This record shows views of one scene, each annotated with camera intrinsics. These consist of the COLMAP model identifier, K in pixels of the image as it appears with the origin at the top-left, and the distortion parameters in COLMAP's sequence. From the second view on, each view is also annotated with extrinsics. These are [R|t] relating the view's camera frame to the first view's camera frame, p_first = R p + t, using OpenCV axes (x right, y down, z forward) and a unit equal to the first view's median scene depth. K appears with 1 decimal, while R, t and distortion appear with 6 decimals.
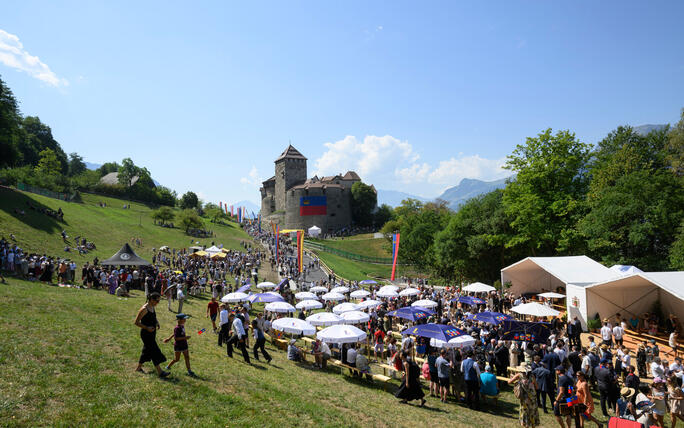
lens RADIAL K [[408.9, 0, 359.7], [0, 408.9, 209.5], [0, 0, 1]] dist [-0.017889, 0.003106]
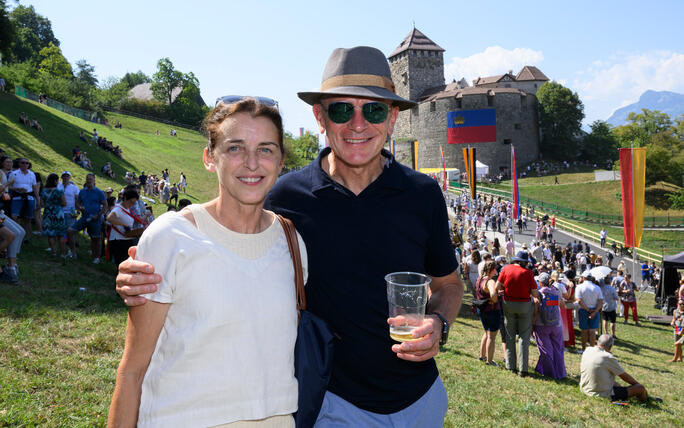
lens RADIAL K [[610.9, 0, 347.2], [0, 610.9, 177.4], [0, 0, 1]] dist [-0.005627, 0.002938]
pose [[0.981287, -0.010000, -0.192289, -0.116414], [0.019146, 0.998769, 0.045768, 0.018987], [0.191594, -0.048593, 0.980271, 0.124207]]
